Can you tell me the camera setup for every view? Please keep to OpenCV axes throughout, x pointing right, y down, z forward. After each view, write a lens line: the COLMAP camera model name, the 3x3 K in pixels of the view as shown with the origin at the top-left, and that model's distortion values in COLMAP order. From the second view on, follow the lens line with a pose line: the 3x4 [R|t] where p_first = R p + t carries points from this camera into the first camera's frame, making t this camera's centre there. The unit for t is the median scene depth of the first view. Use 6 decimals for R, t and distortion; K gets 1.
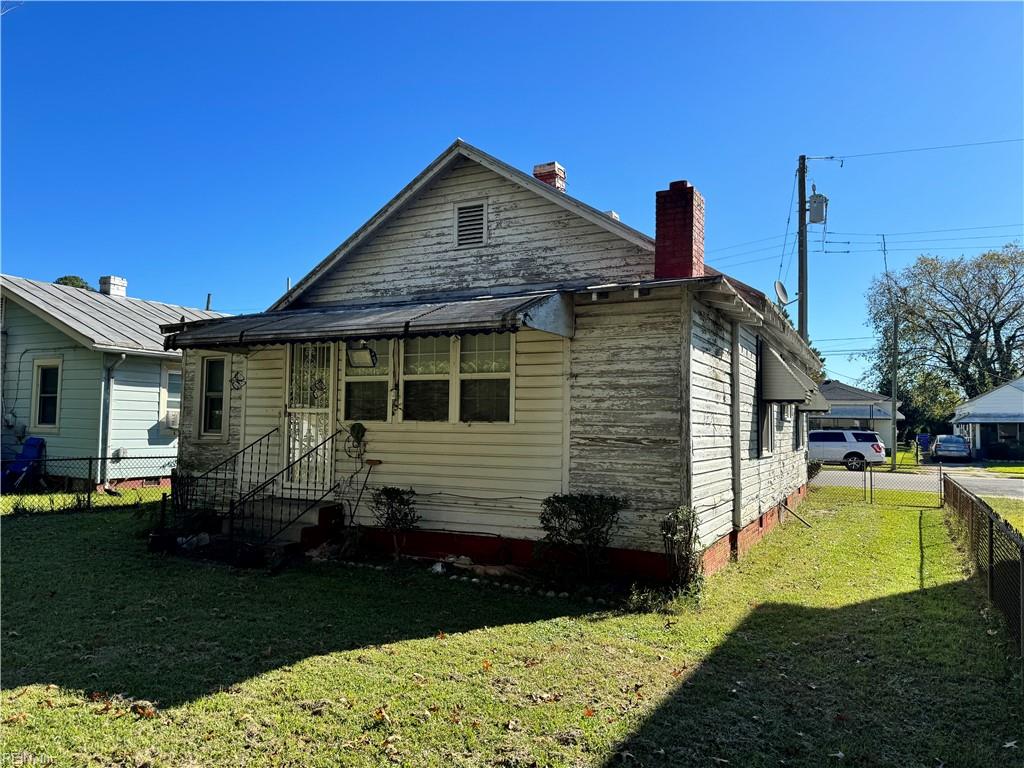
lens RADIAL K [[729.3, 0, 509.4], [0, 729.3, 386.2], [0, 0, 1]] dist [0.002328, -0.007255]
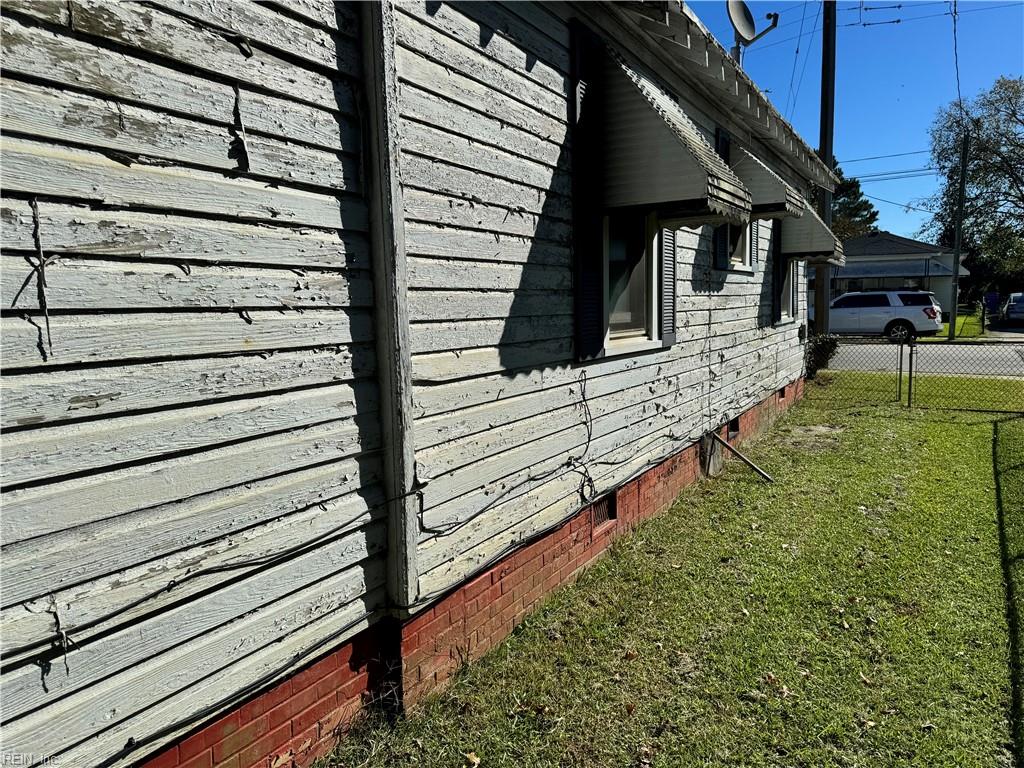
lens RADIAL K [[732.7, 0, 513.4], [0, 732.7, 380.4], [0, 0, 1]] dist [0.081948, -0.092608]
pose [[0.998208, -0.031196, -0.051067, 0.084507], [0.038884, 0.986791, 0.157265, 0.011991], [0.045486, -0.158969, 0.986235, 0.159444]]
